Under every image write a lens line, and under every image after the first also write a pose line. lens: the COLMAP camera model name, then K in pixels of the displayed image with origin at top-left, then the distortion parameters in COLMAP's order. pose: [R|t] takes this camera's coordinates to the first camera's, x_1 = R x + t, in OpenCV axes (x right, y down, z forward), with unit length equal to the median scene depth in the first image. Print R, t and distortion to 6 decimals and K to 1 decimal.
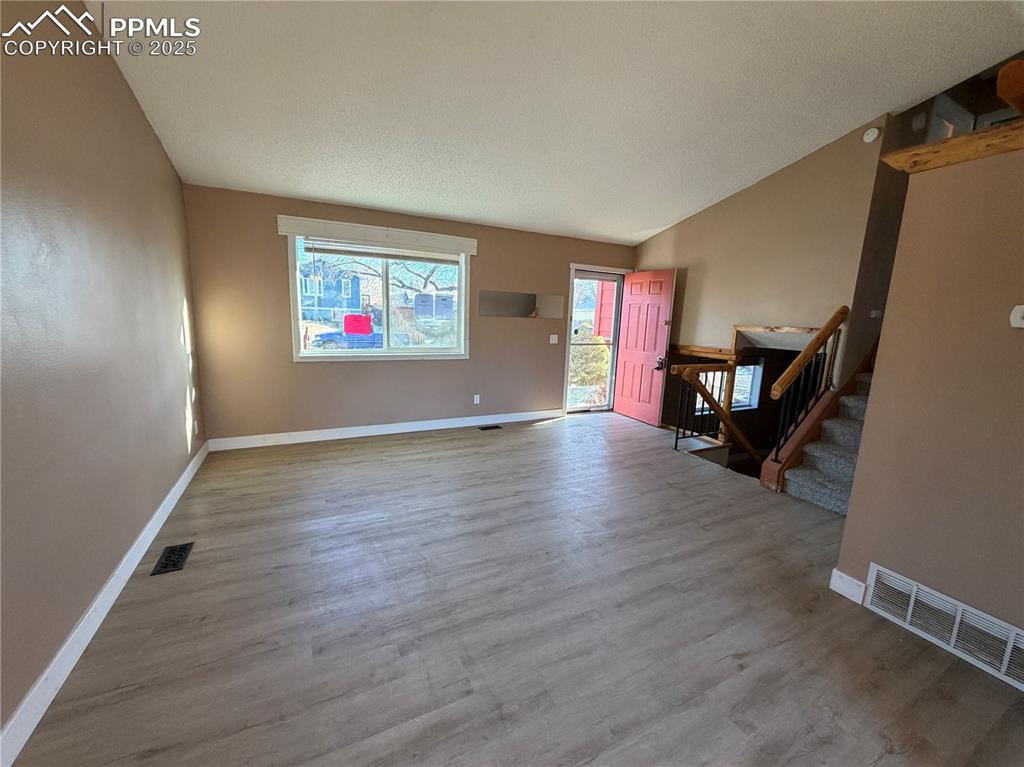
lens RADIAL K [[407.4, 0, 508.6], [0, 407.4, 383.2], [0, 0, 1]] dist [0.000215, -0.000476]
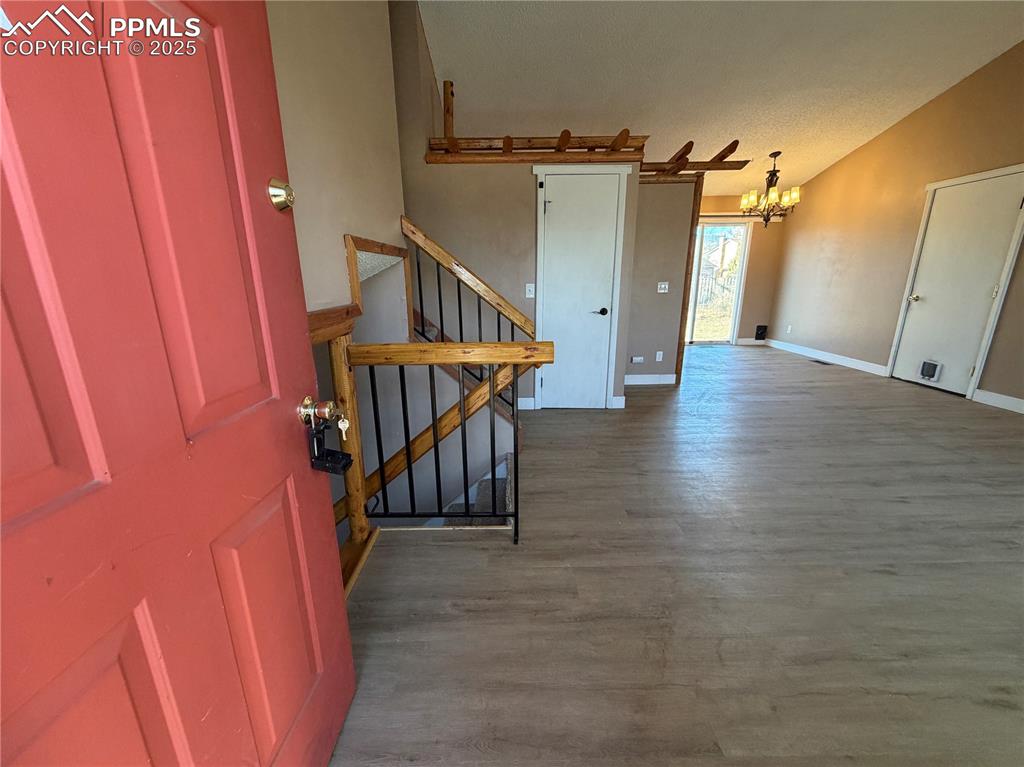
lens RADIAL K [[407.4, 0, 509.3], [0, 407.4, 384.9], [0, 0, 1]] dist [0.000215, -0.000476]
pose [[-0.897328, -0.136245, 0.419810, 0.257392], [0.054241, 0.909911, 0.411242, -0.162640], [-0.438020, 0.391789, -0.809098, 1.287646]]
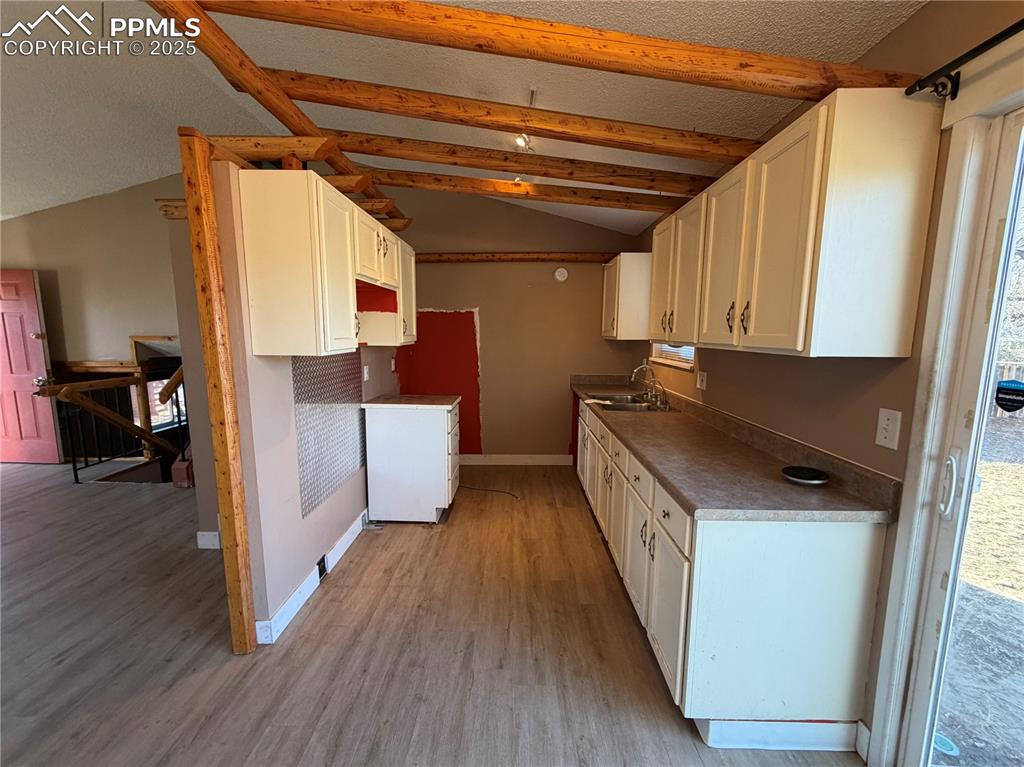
lens RADIAL K [[407.4, 0, 511.0], [0, 407.4, 385.2], [0, 0, 1]] dist [0.000215, -0.000476]
pose [[0.460391, -0.149044, 0.875115, 0.111329], [0.158190, 0.983801, 0.084332, 0.032485], [-0.873508, 0.099608, 0.476510, -0.228191]]
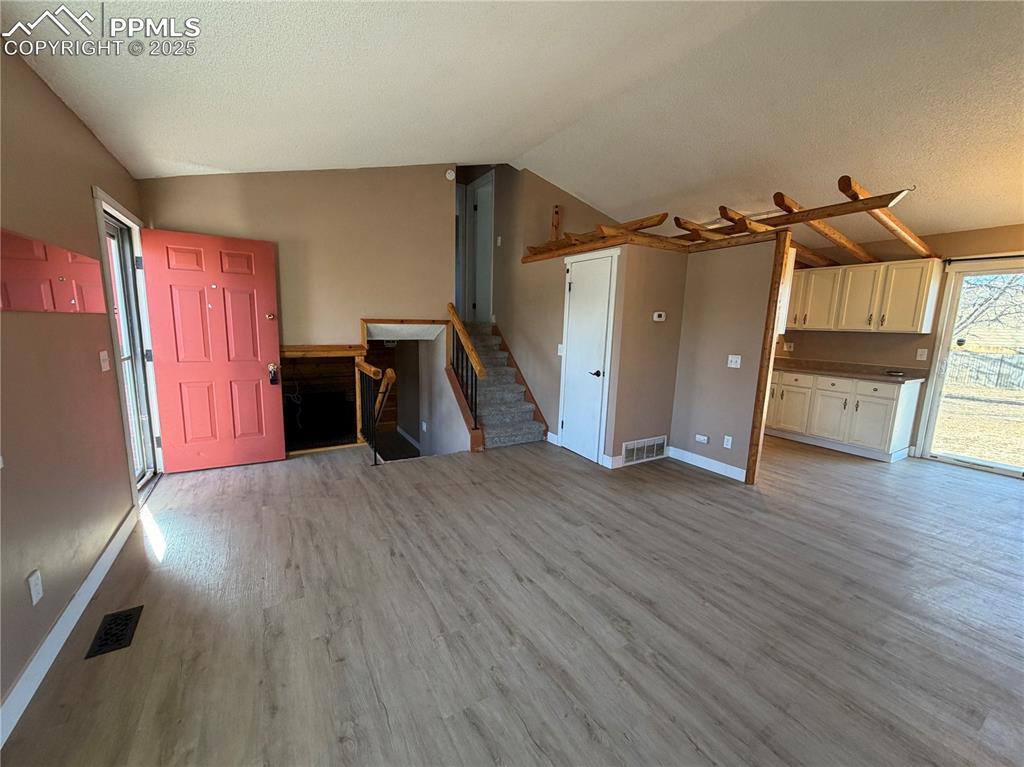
lens RADIAL K [[407.4, 0, 509.6], [0, 407.4, 385.6], [0, 0, 1]] dist [0.000215, -0.000476]
pose [[-0.076496, -0.191636, 0.978480, -0.424297], [0.137759, 0.969913, 0.200728, -0.134824], [-0.987507, 0.150149, -0.047795, 0.734456]]
